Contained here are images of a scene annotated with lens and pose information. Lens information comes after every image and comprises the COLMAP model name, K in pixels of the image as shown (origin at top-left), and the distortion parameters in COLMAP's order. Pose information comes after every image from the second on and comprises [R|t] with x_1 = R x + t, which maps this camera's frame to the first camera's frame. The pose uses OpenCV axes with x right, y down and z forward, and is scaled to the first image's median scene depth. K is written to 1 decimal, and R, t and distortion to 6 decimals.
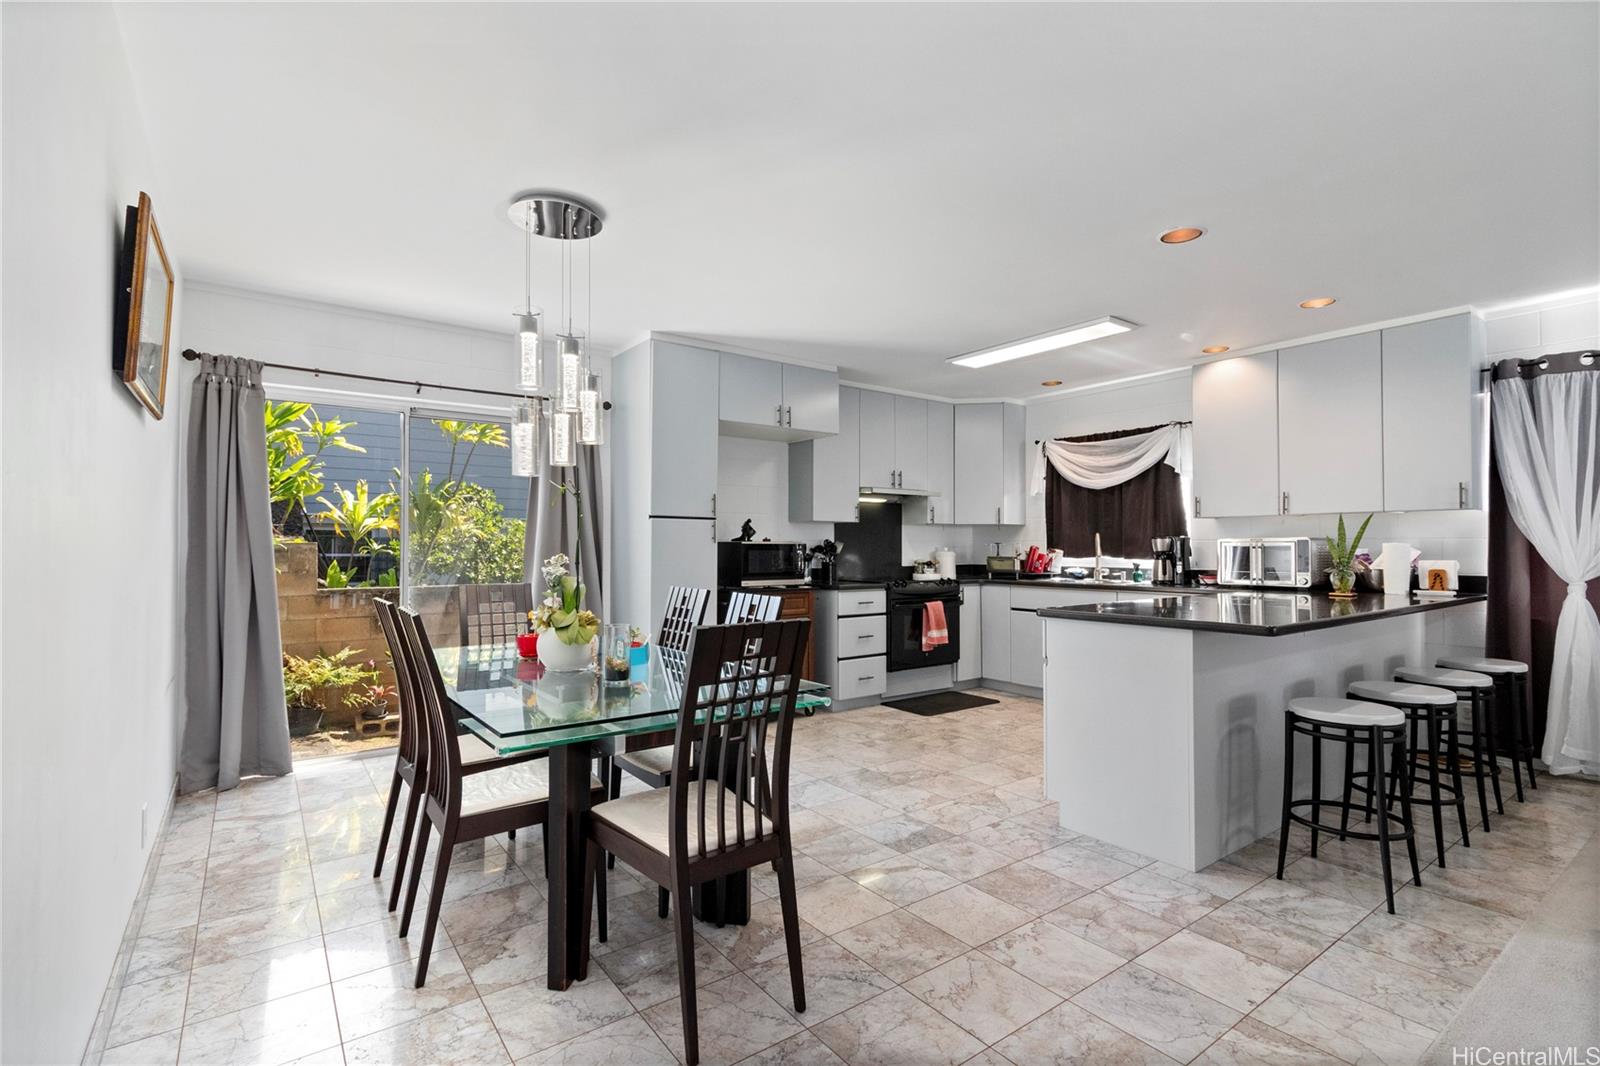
lens RADIAL K [[725.7, 0, 764.6], [0, 725.7, 533.8], [0, 0, 1]] dist [-0.000234, -0.000055]
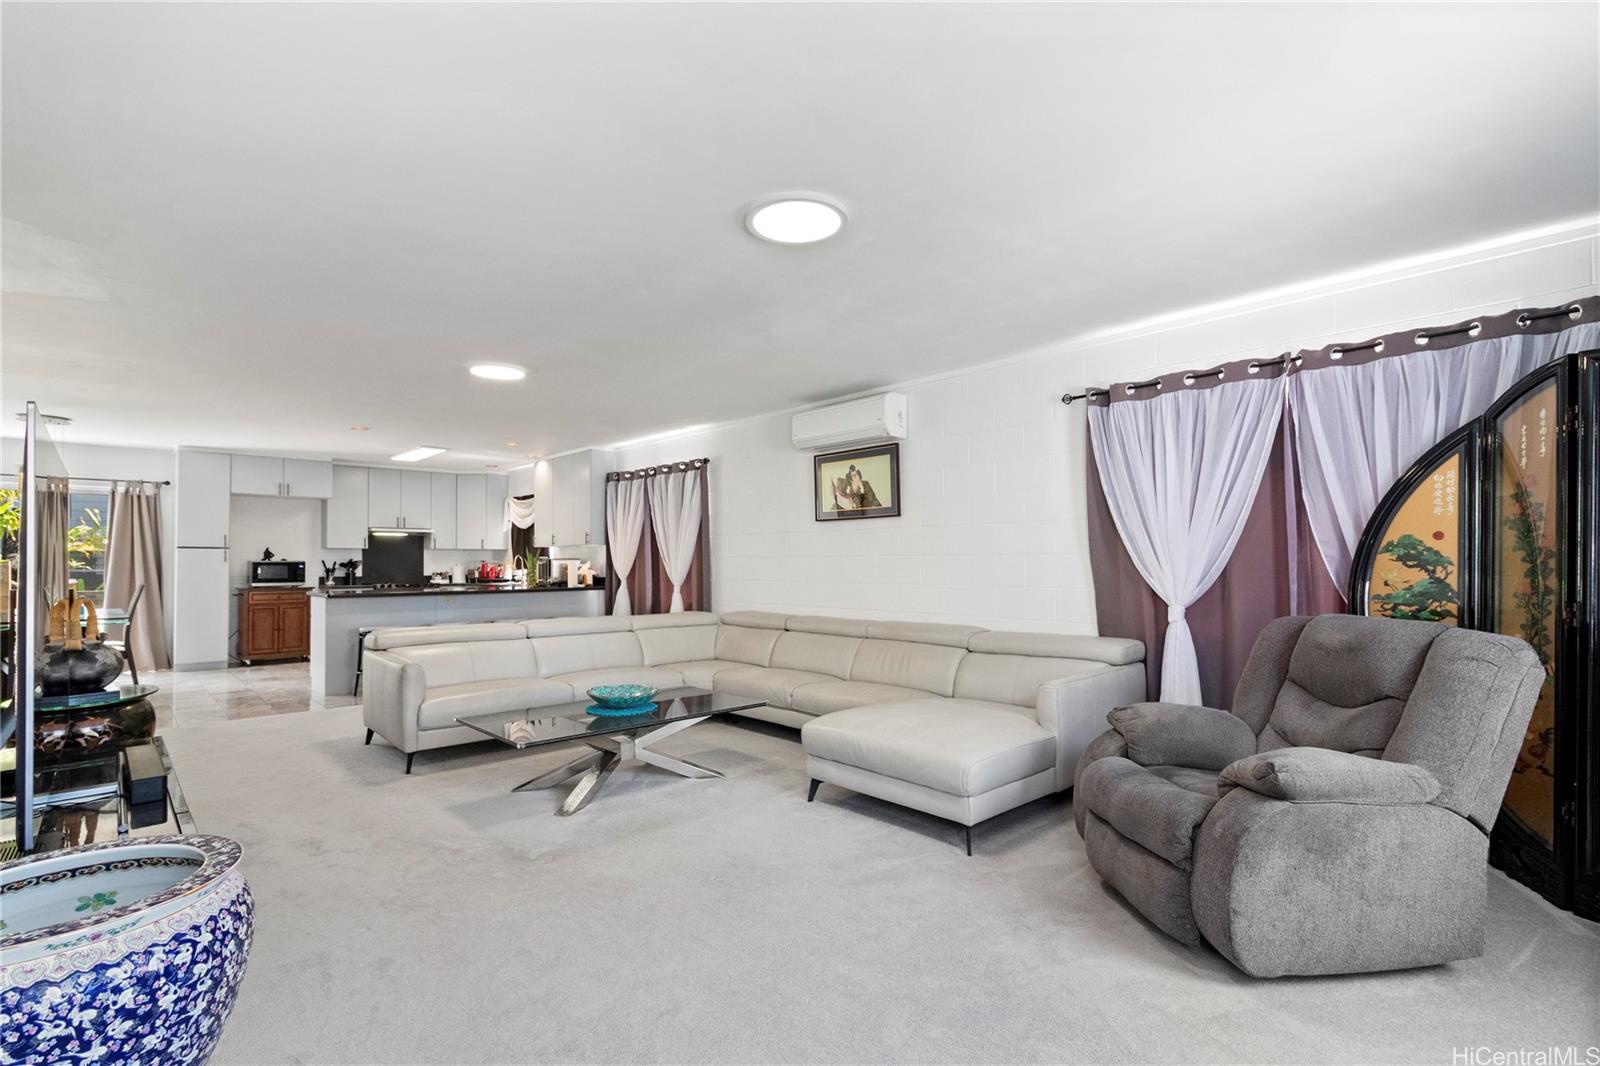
lens RADIAL K [[754.8, 0, 804.8], [0, 754.8, 557.0], [0, 0, 1]] dist [0.000457, -0.000116]
pose [[0.989980, -0.002785, 0.141179, 0.868881], [0.001135, 0.999930, 0.011769, -0.015711], [-0.141202, -0.011491, 0.989914, -0.834076]]
